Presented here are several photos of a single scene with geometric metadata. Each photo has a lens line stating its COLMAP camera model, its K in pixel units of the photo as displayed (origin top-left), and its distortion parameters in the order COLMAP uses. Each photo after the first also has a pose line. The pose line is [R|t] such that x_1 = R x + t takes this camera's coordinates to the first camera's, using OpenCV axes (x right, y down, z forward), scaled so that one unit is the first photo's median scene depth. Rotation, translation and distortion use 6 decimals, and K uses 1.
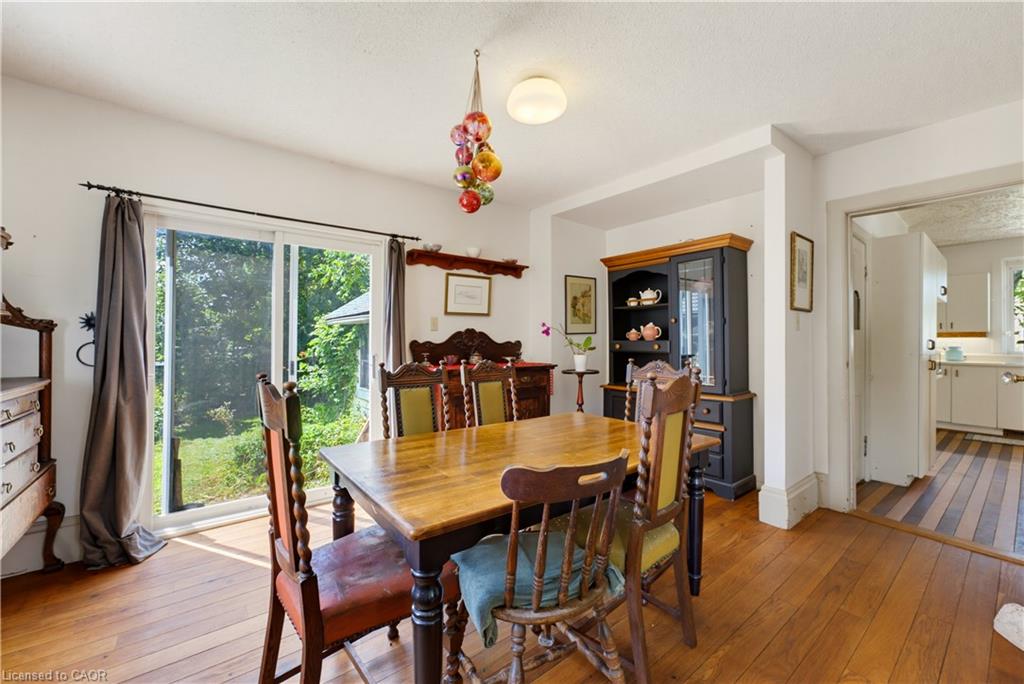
lens RADIAL K [[401.4, 0, 512.0], [0, 401.4, 342.0], [0, 0, 1]] dist [-0.001096, 0.000082]
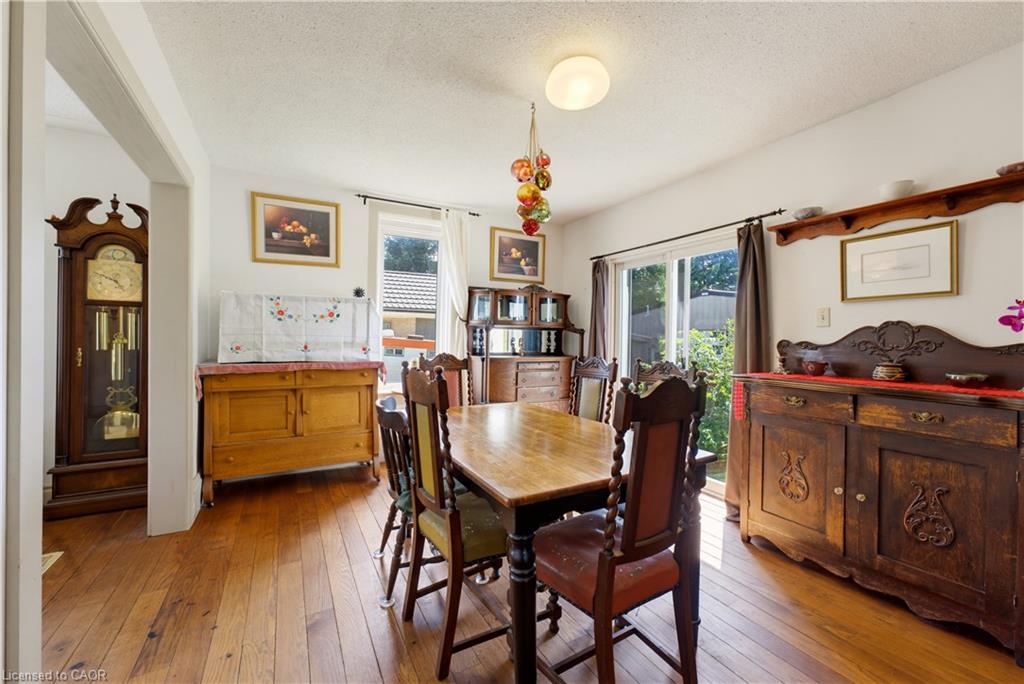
lens RADIAL K [[411.2, 0, 509.8], [0, 411.2, 339.3], [0, 0, 1]] dist [-0.000603, 0.000324]
pose [[-0.089276, -0.001980, -0.996005, 0.580915], [-0.014319, 0.999897, -0.000704, 0.002481], [0.995904, 0.014199, -0.089296, 0.515267]]
